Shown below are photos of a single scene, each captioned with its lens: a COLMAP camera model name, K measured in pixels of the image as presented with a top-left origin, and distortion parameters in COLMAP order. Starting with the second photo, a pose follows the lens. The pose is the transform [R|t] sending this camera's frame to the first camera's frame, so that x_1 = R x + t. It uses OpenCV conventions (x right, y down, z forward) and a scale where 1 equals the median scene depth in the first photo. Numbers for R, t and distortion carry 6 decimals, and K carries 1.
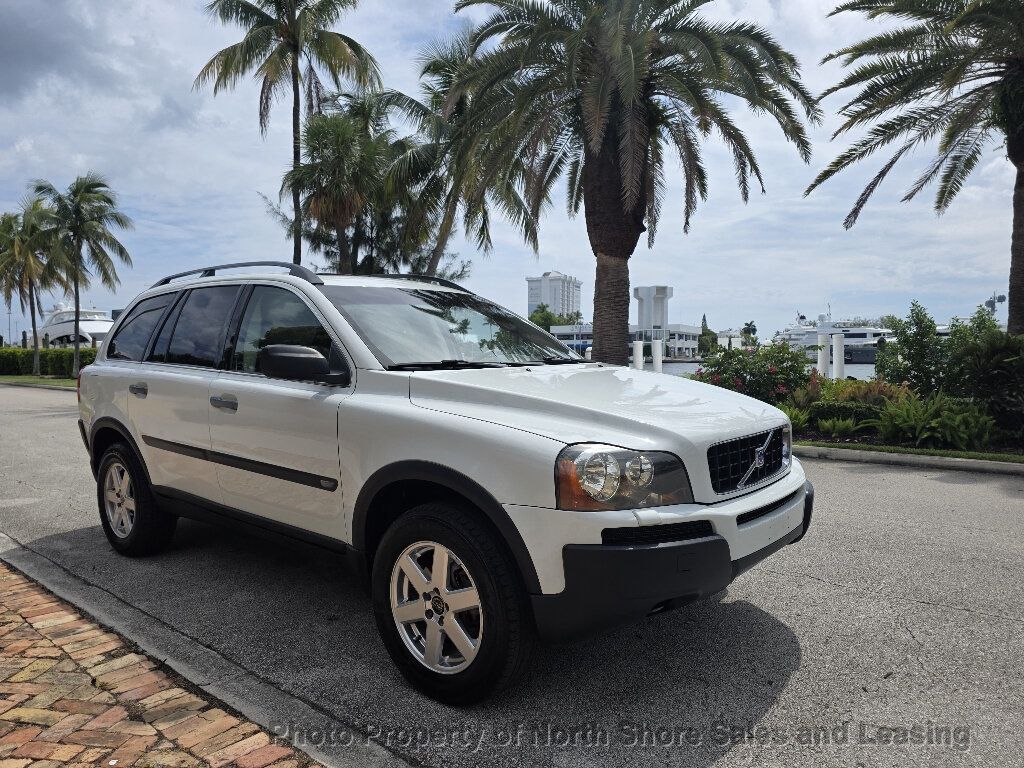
lens RADIAL K [[687.8, 0, 514.2], [0, 687.8, 391.4], [0, 0, 1]] dist [0.051409, -0.048095]
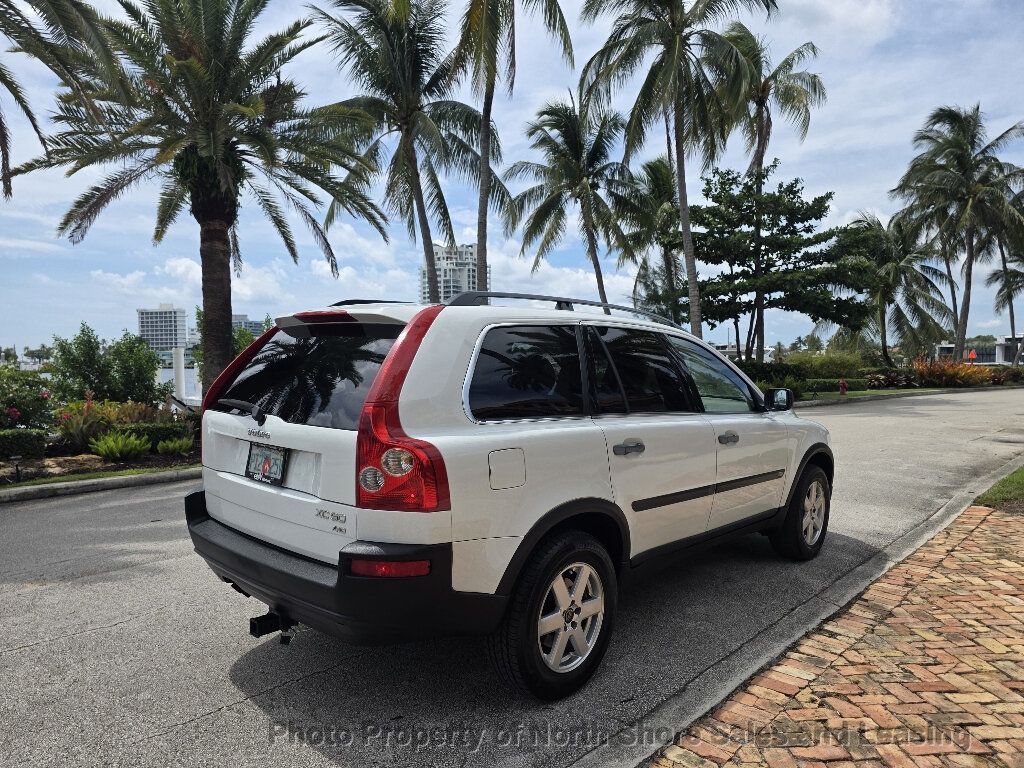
lens RADIAL K [[687.8, 0, 514.5], [0, 687.8, 396.6], [0, 0, 1]] dist [0.051409, -0.048095]
pose [[0.042372, -0.046815, 0.998004, -1.180152], [0.054084, 0.997544, 0.044498, -0.093365], [-0.997637, 0.052091, 0.044800, 0.954454]]
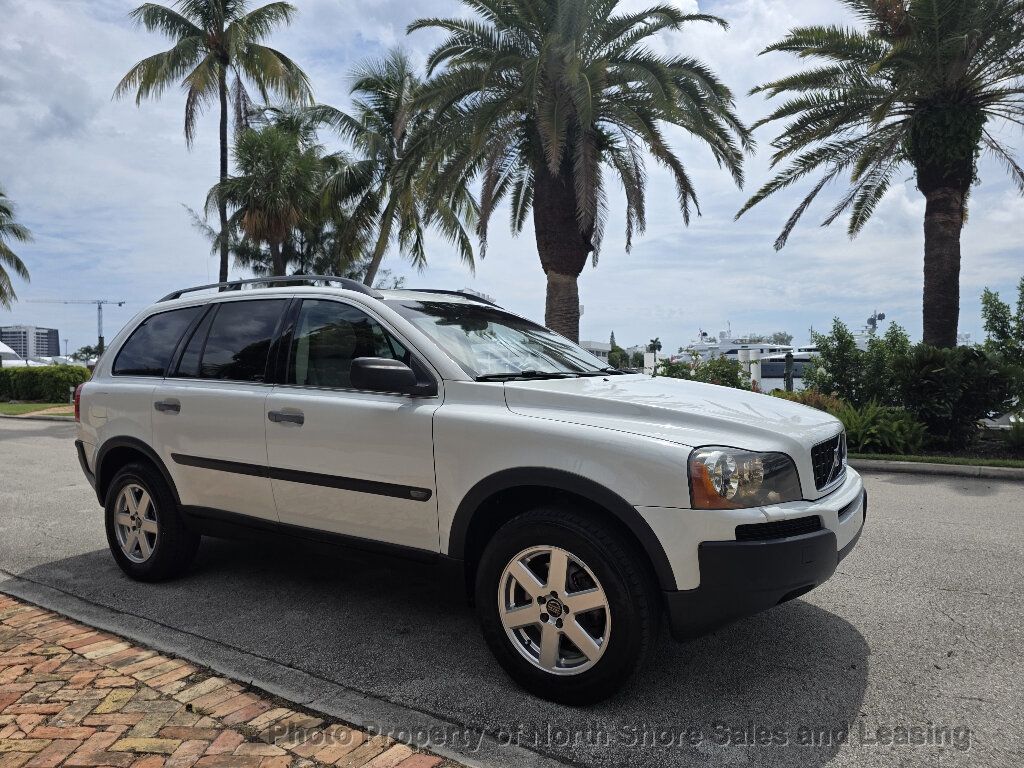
lens RADIAL K [[687.8, 0, 508.2], [0, 687.8, 384.6], [0, 0, 1]] dist [0.051409, -0.048095]
pose [[0.992979, -0.010782, 0.117800, -0.159749], [0.014813, 0.999332, -0.033400, 0.005620], [-0.117361, 0.034910, 0.992476, -0.012821]]
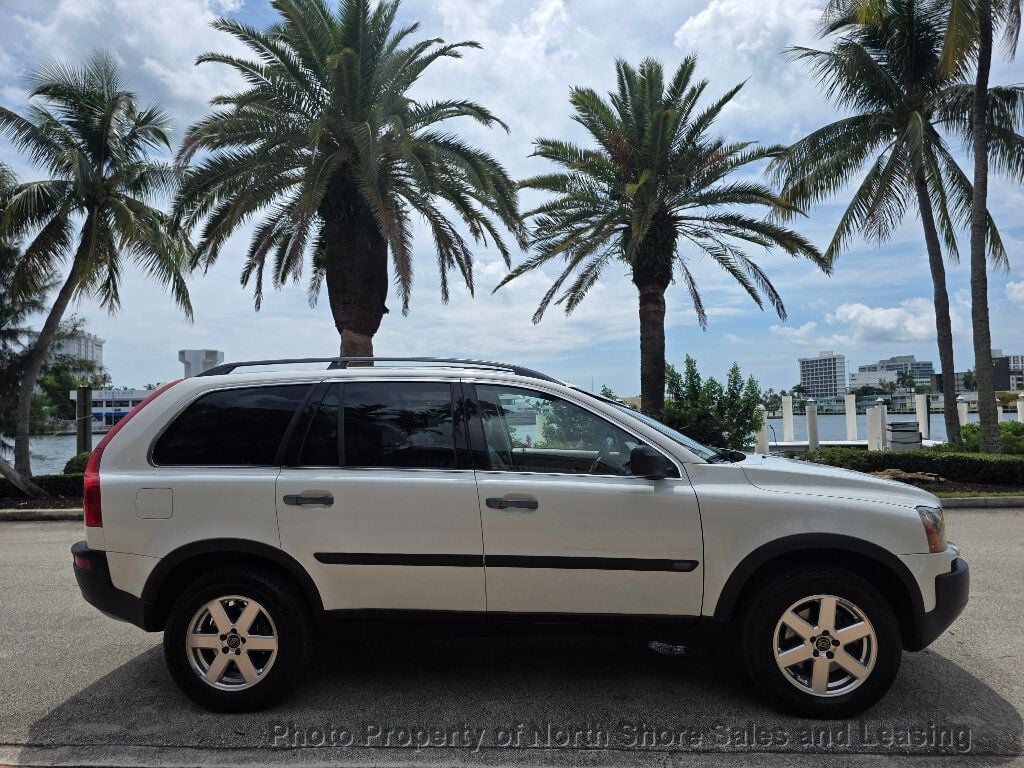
lens RADIAL K [[687.8, 0, 509.2], [0, 687.8, 391.3], [0, 0, 1]] dist [0.051409, -0.048095]
pose [[0.806683, 0.006351, 0.590951, -0.736534], [0.050176, 0.995596, -0.079193, -0.048840], [-0.588851, 0.093535, 0.802811, 0.136226]]
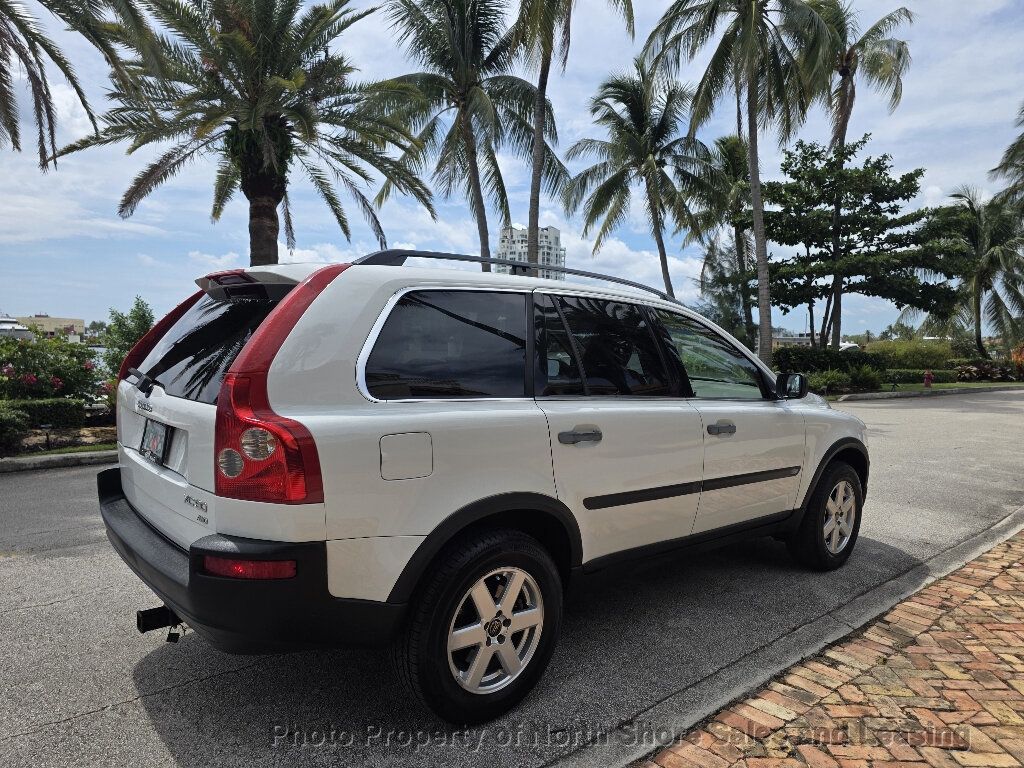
lens RADIAL K [[687.8, 0, 516.8], [0, 687.8, 391.4], [0, 0, 1]] dist [0.051409, -0.048095]
pose [[0.144094, -0.060422, 0.987718, -1.076788], [0.033965, 0.997848, 0.056087, -0.078195], [-0.988981, 0.025466, 0.145836, 0.837441]]
